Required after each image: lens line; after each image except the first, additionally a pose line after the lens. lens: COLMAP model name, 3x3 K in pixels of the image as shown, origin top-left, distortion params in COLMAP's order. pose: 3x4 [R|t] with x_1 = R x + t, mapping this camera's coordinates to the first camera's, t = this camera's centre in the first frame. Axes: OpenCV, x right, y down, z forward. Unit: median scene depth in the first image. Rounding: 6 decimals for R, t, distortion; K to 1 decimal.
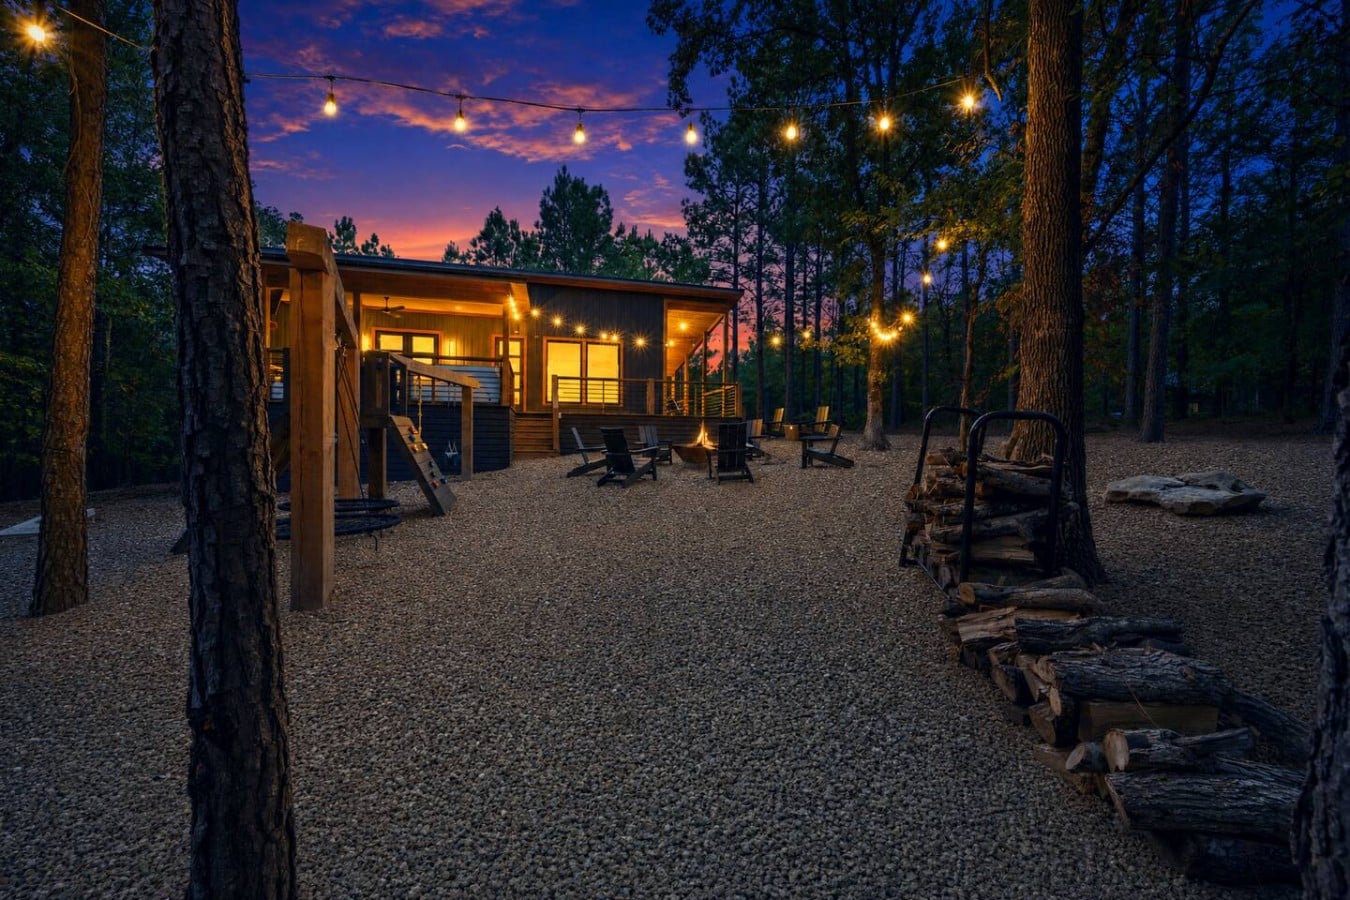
lens RADIAL K [[542.3, 0, 675.0], [0, 542.3, 450.0], [0, 0, 1]] dist [0.009090, 0.000262]
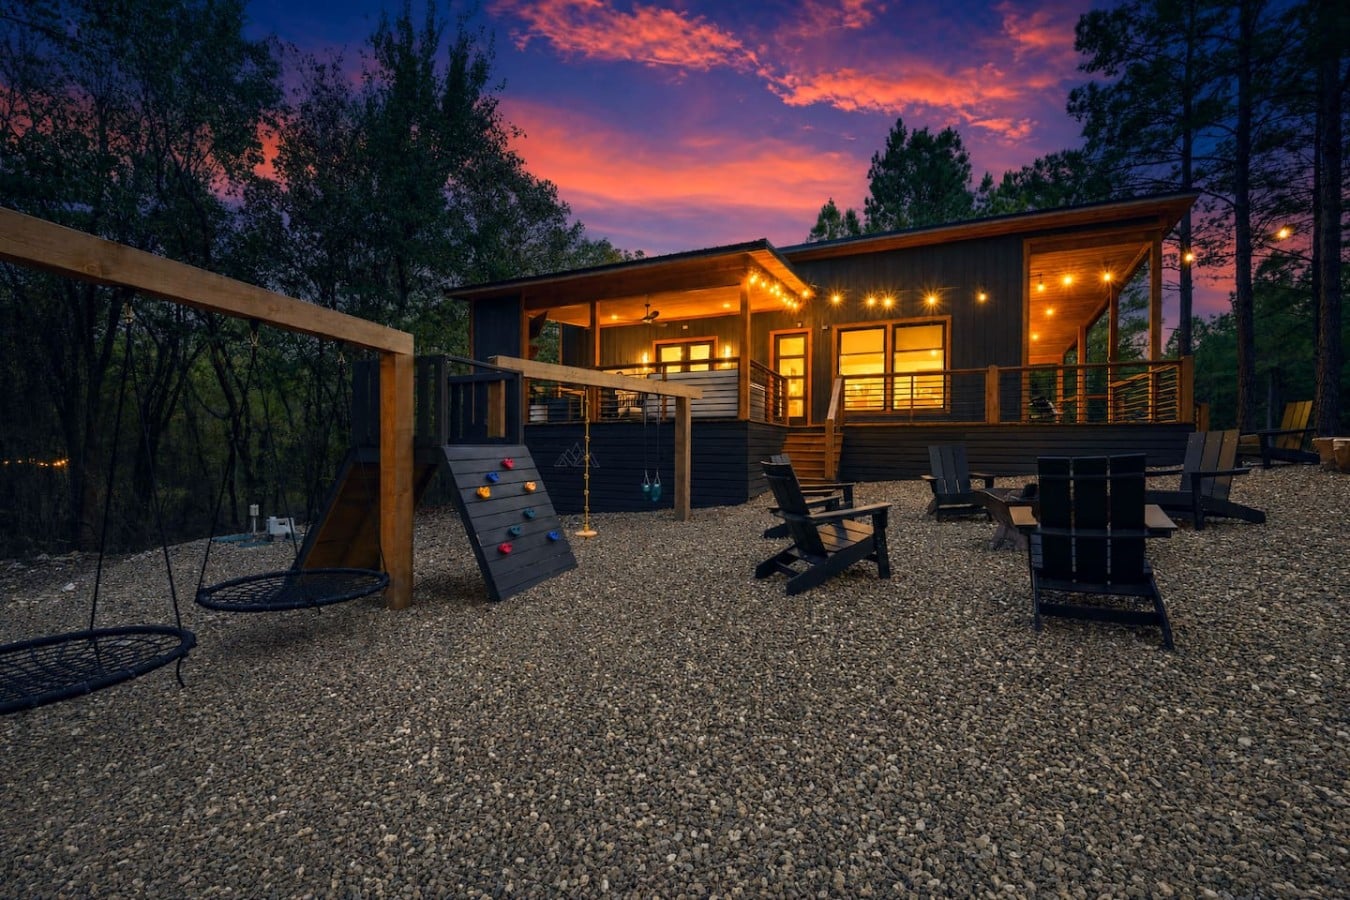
lens RADIAL K [[542.3, 0, 675.0], [0, 542.3, 450.0], [0, 0, 1]] dist [0.009090, 0.000262]
pose [[0.790360, -0.006002, -0.612613, 0.048204], [-0.003758, 0.999886, -0.014645, -0.019783], [0.612631, 0.013877, 0.790247, 0.248716]]
